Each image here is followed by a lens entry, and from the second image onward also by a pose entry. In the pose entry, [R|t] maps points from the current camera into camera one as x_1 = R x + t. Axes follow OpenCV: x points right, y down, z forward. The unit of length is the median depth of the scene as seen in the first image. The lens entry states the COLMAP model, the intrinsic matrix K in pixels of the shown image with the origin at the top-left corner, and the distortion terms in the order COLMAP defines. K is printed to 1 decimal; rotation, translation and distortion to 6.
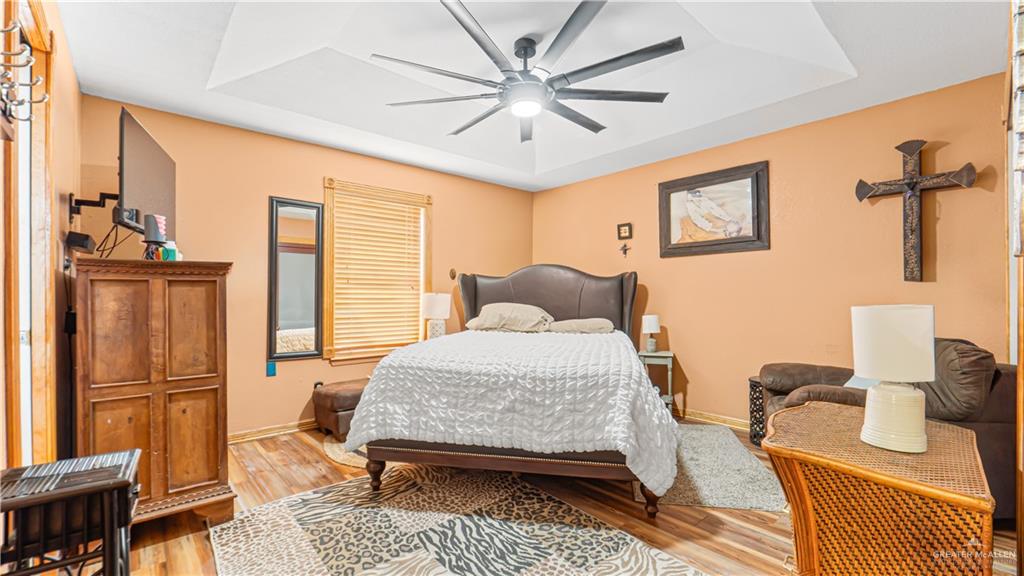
lens RADIAL K [[433.5, 0, 519.0], [0, 433.5, 294.6], [0, 0, 1]] dist [-0.004840, -0.001756]
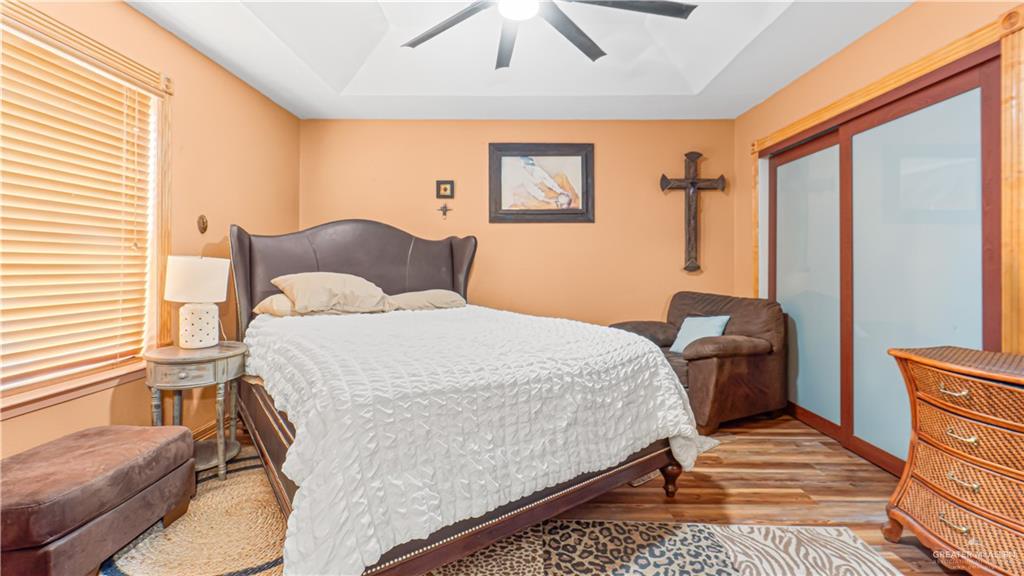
lens RADIAL K [[433.5, 0, 537.6], [0, 433.5, 266.8], [0, 0, 1]] dist [-0.004840, -0.001756]
pose [[0.677238, 0.000096, 0.735764, -0.348290], [-0.007633, 0.999947, 0.006894, 0.003687], [-0.735724, -0.010285, 0.677203, 0.340174]]
